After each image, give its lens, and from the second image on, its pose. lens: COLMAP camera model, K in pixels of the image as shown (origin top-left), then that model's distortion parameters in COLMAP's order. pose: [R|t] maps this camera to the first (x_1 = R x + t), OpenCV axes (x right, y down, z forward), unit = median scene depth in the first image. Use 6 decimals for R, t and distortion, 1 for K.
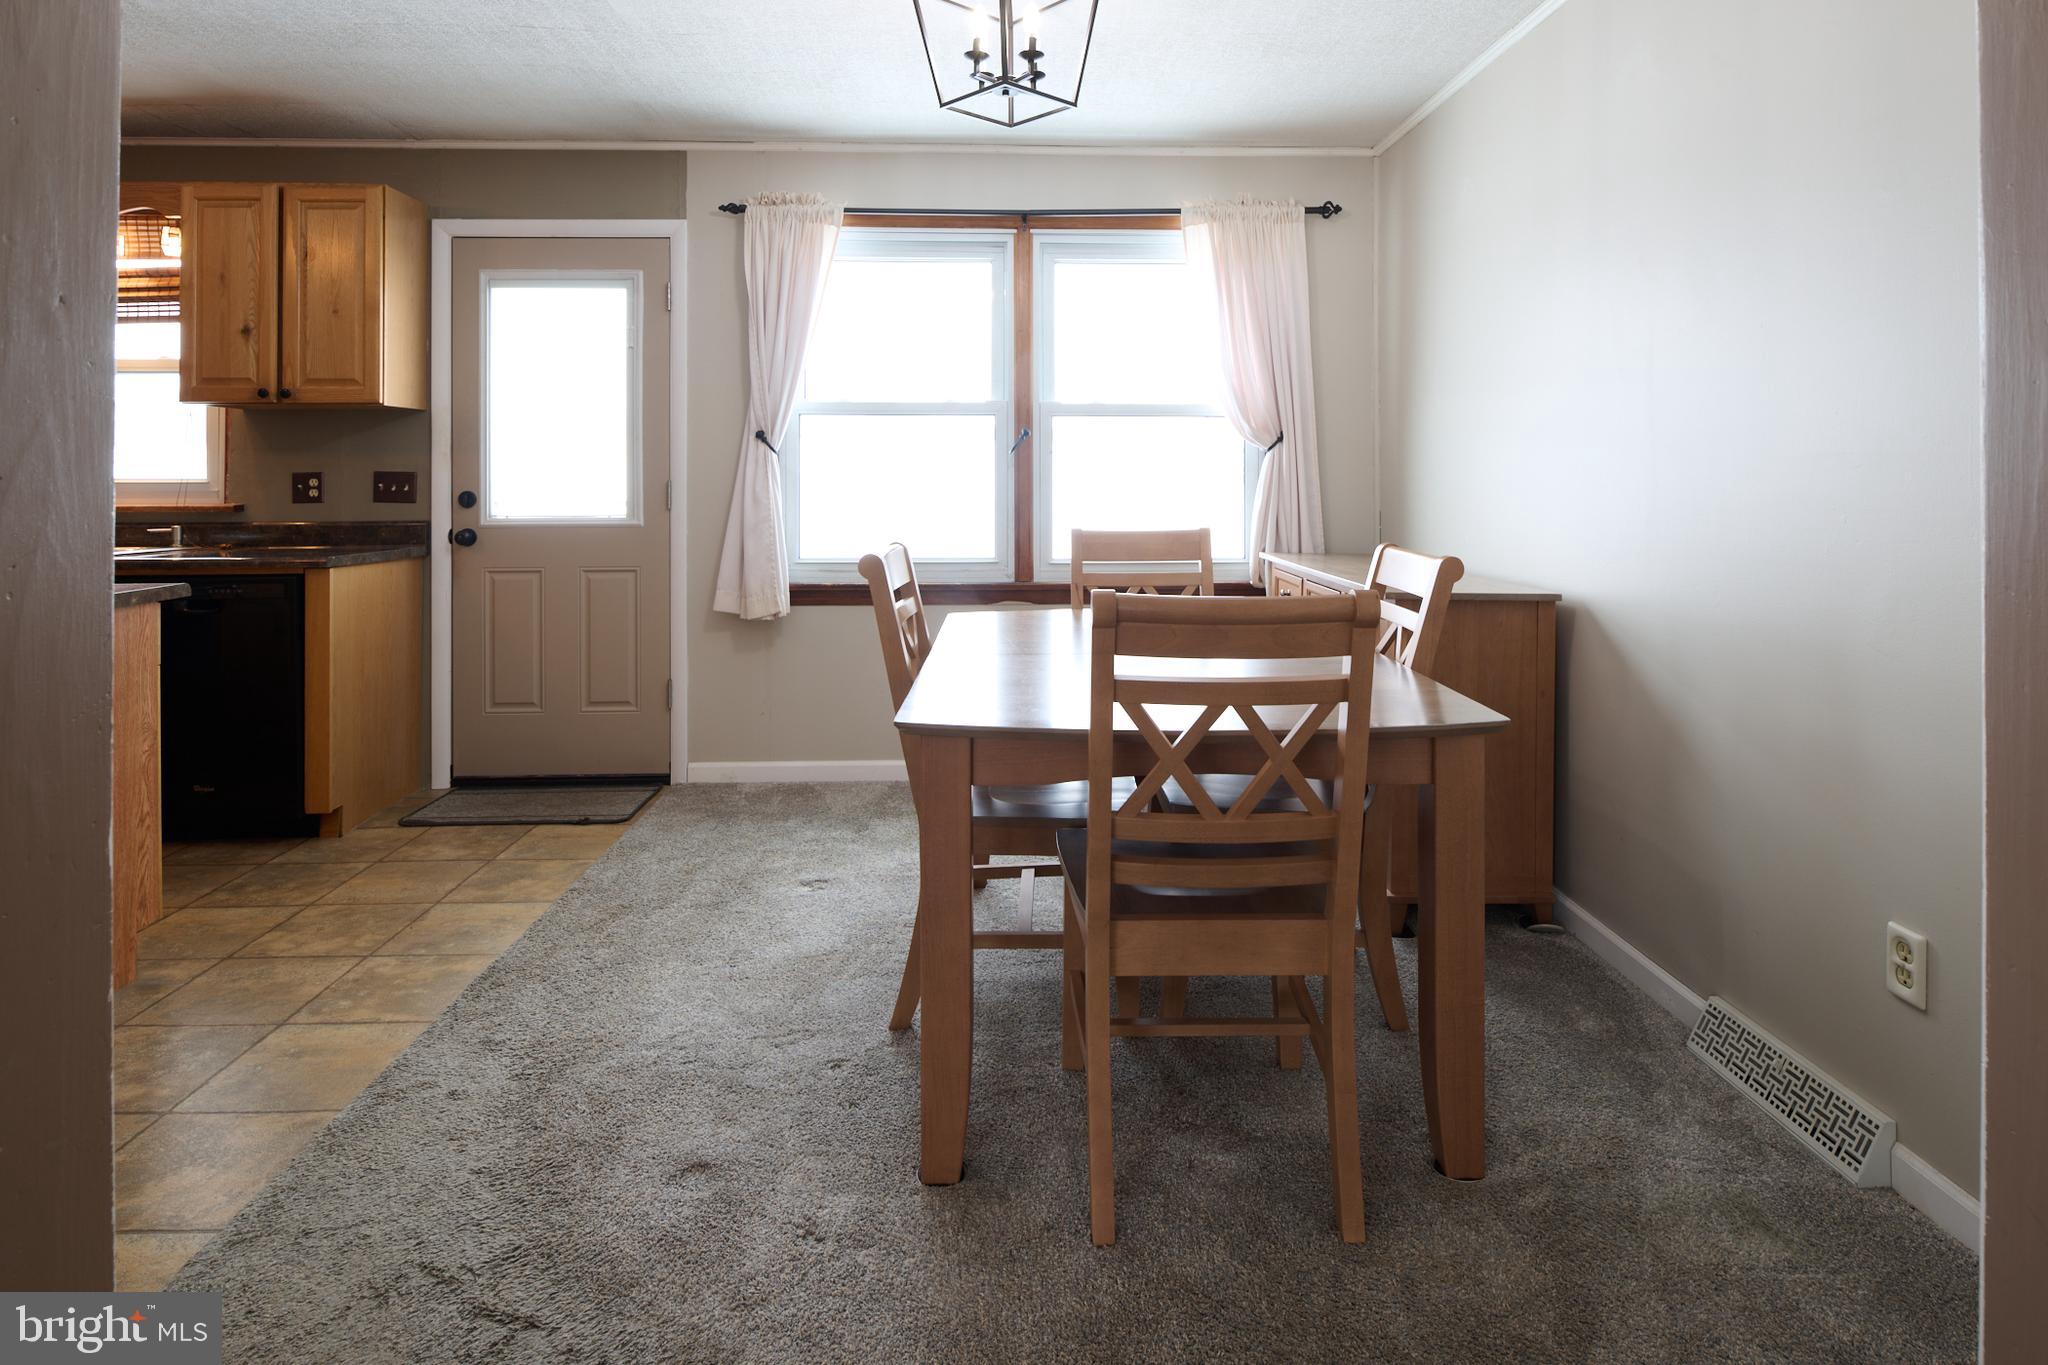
lens RADIAL K [[1107.3, 0, 1030.4], [0, 1107.3, 470.8], [0, 0, 1]] dist [-0.011577, -0.001105]
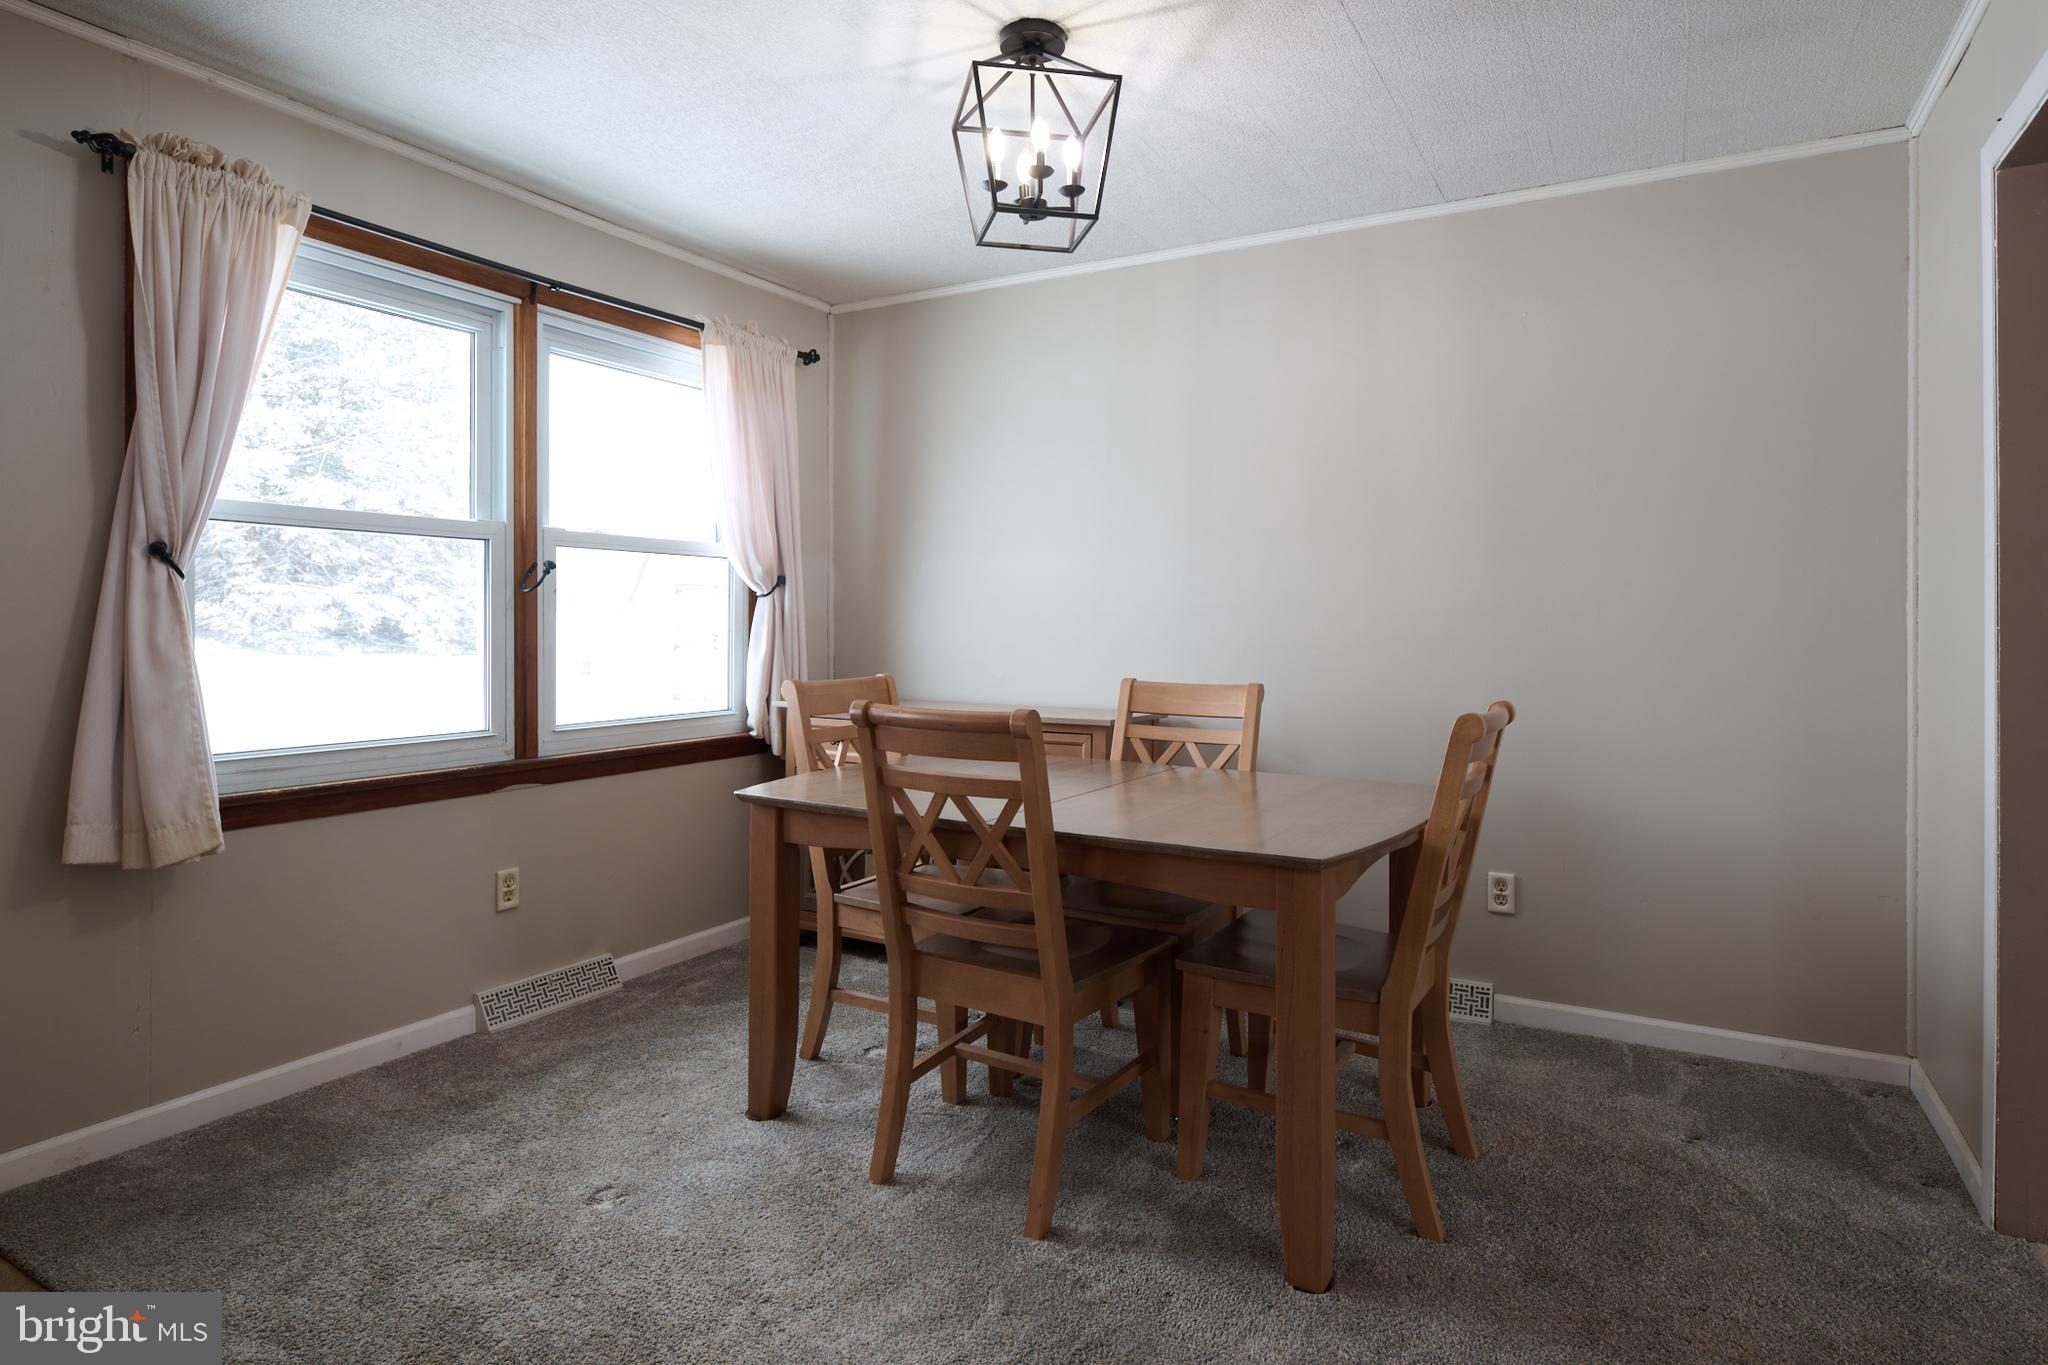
lens RADIAL K [[1131.2, 0, 1029.6], [0, 1131.2, 630.0], [0, 0, 1]] dist [-0.001096, -0.004817]
pose [[0.519849, -0.003669, 0.854250, -0.514500], [-0.006850, 0.999941, 0.008463, 0.001814], [-0.854230, -0.010252, 0.519793, 0.297646]]
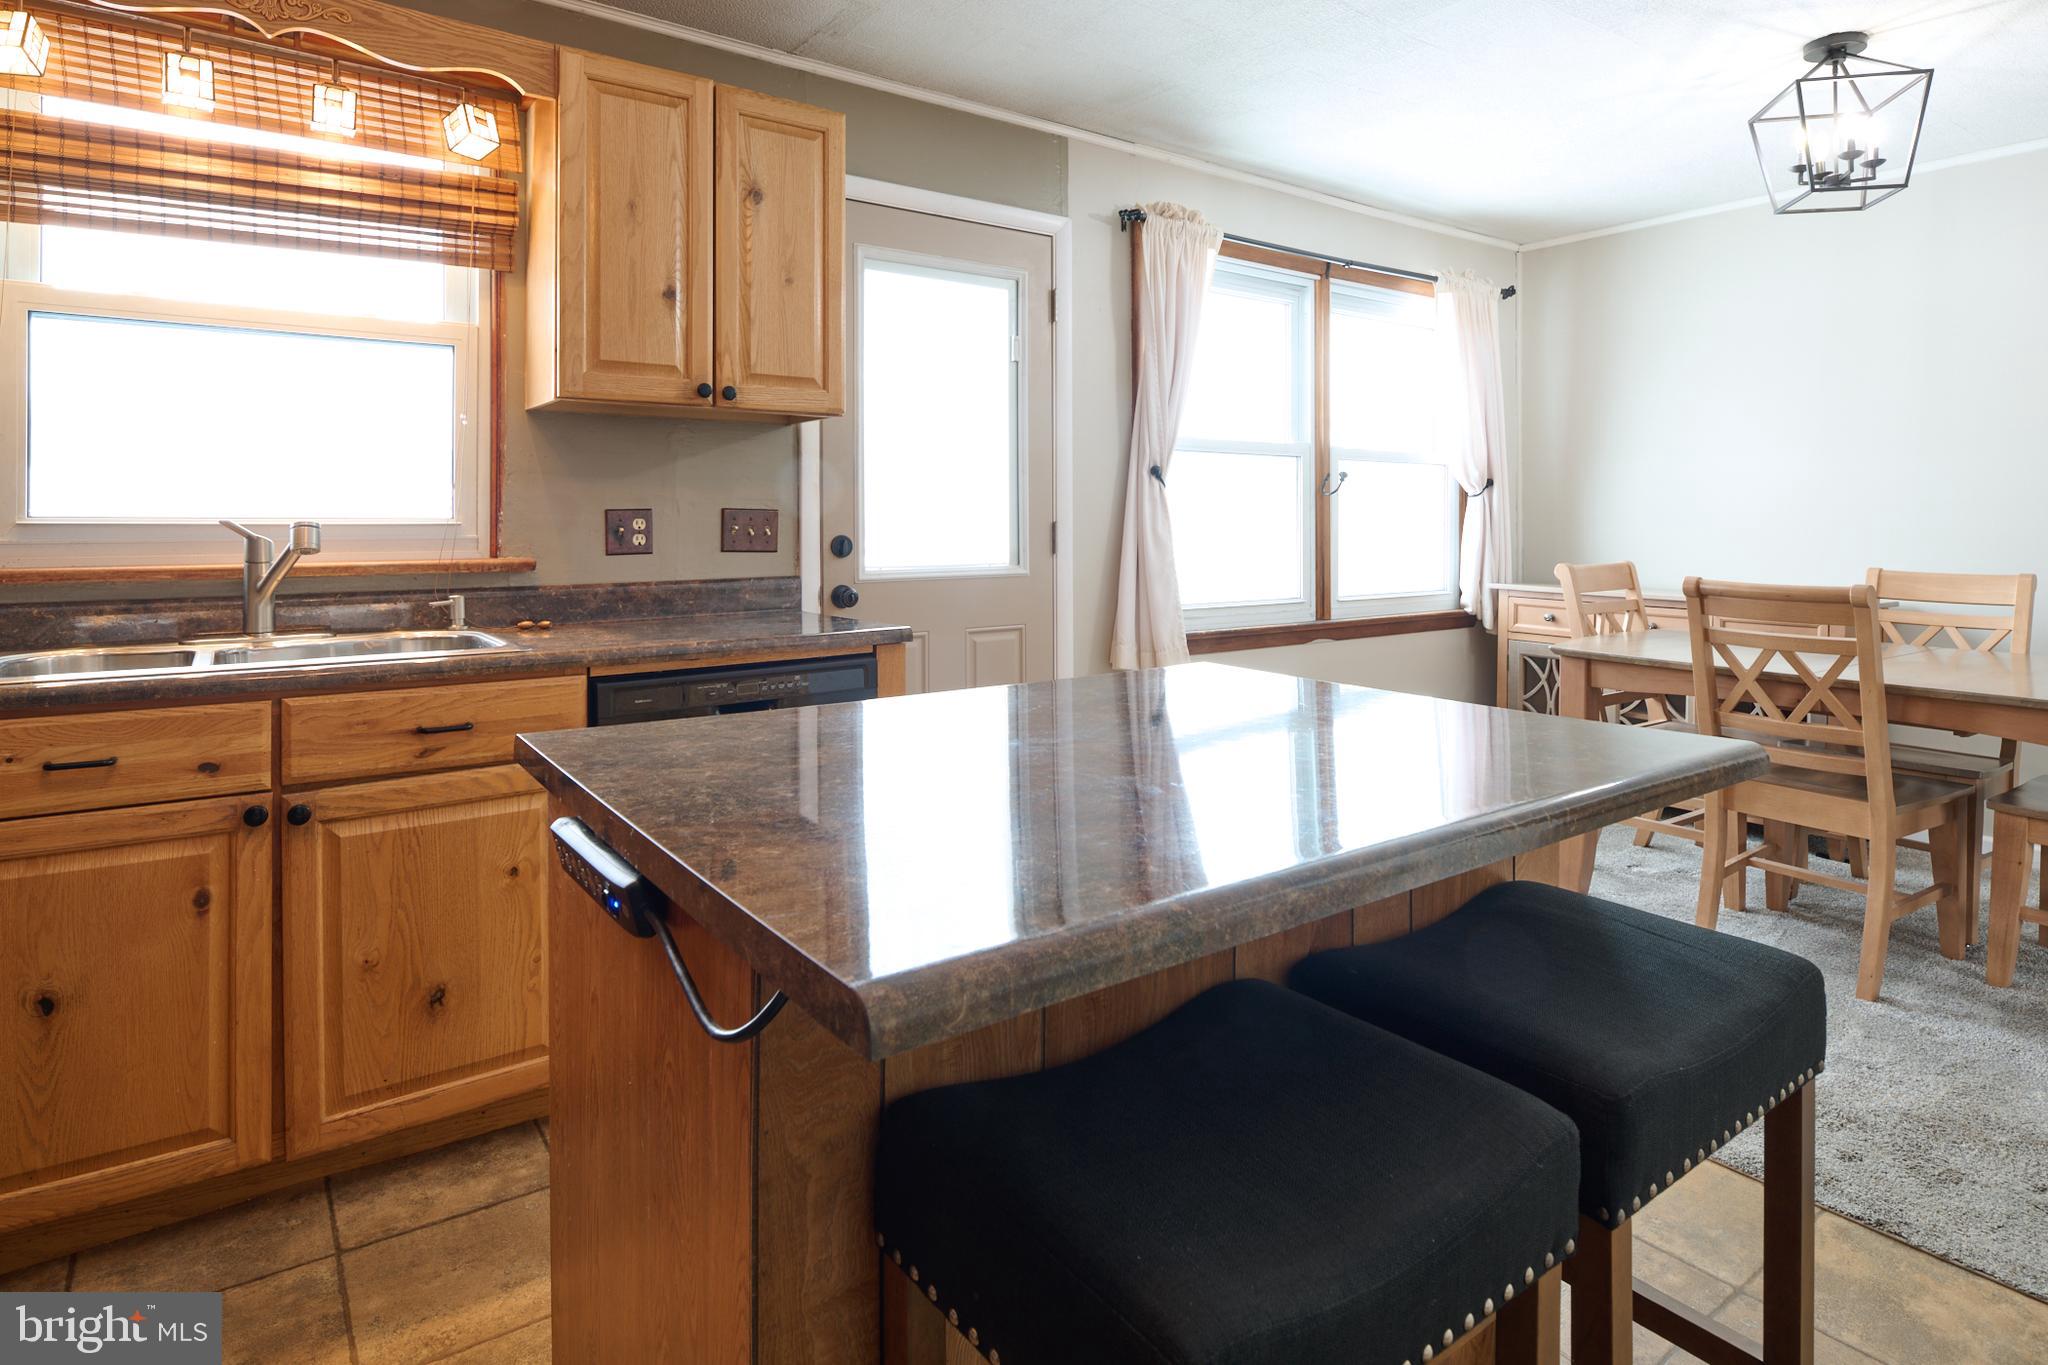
lens RADIAL K [[1119.1, 0, 1023.4], [0, 1119.1, 520.0], [0, 0, 1]] dist [-0.013906, -0.000761]
pose [[0.830662, 0.000998, 0.556777, -0.841709], [-0.004993, 0.999972, 0.005657, 0.003068], [-0.556755, -0.007479, 0.830643, 0.301621]]
